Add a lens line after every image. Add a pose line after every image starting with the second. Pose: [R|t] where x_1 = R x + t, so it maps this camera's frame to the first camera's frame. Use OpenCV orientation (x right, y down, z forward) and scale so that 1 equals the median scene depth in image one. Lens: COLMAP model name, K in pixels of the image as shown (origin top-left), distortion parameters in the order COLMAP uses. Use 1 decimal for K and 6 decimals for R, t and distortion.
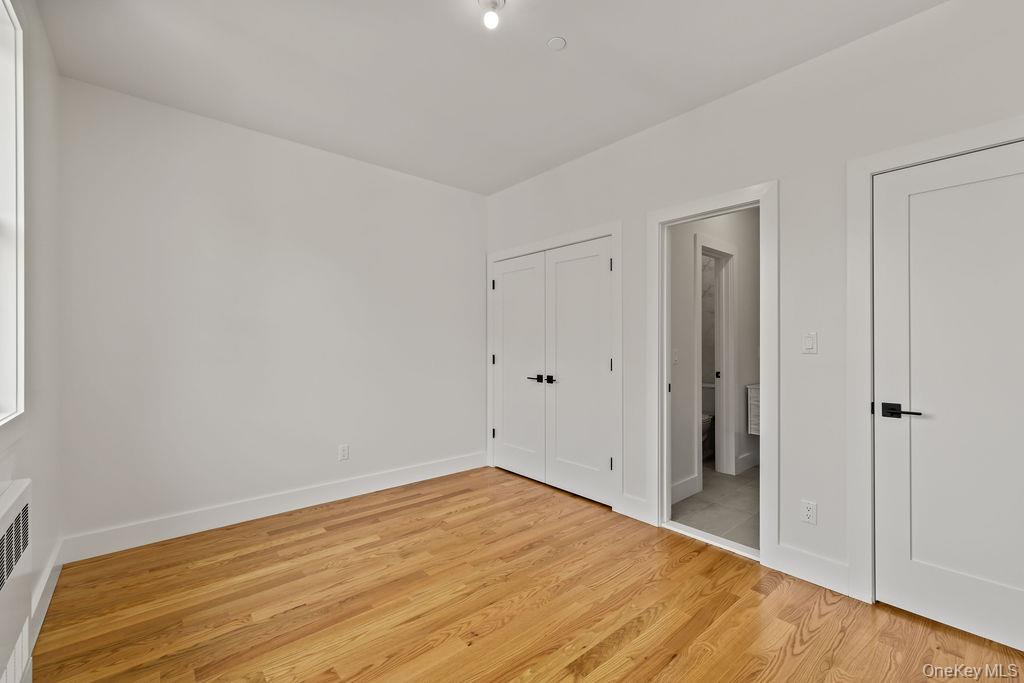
lens RADIAL K [[429.7, 0, 518.2], [0, 429.7, 339.9], [0, 0, 1]] dist [0.003983, 0.000147]
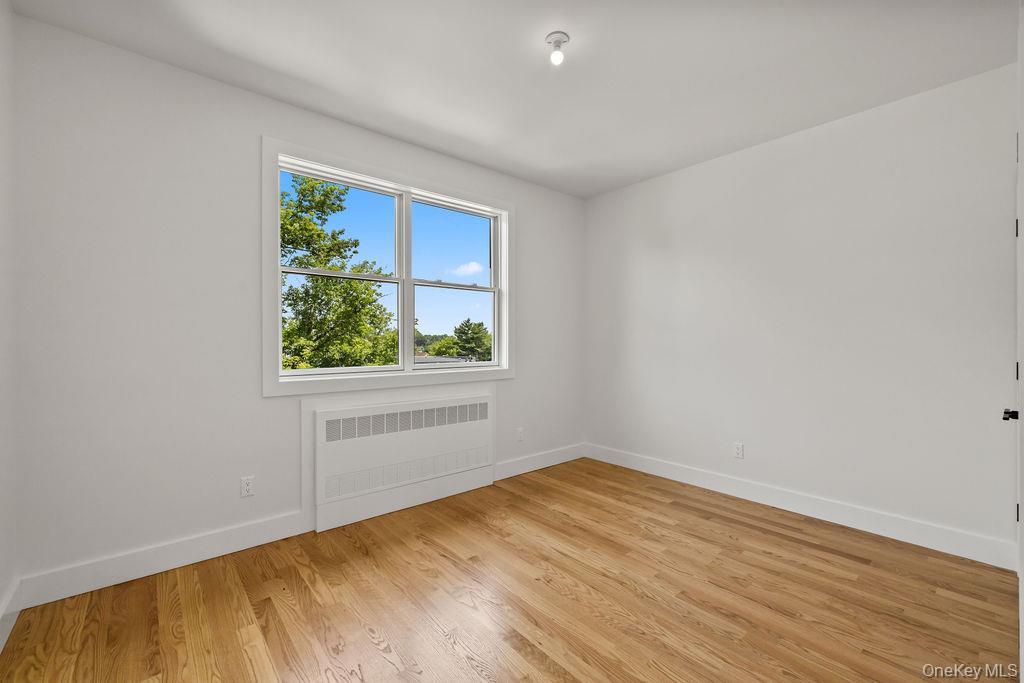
lens RADIAL K [[429.7, 0, 514.5], [0, 429.7, 347.3], [0, 0, 1]] dist [0.003983, 0.000147]
pose [[-0.000191, 0.015264, -0.999883, 0.728963], [0.006349, 0.999863, 0.015262, 0.002767], [0.999980, -0.006345, -0.000288, 0.598350]]
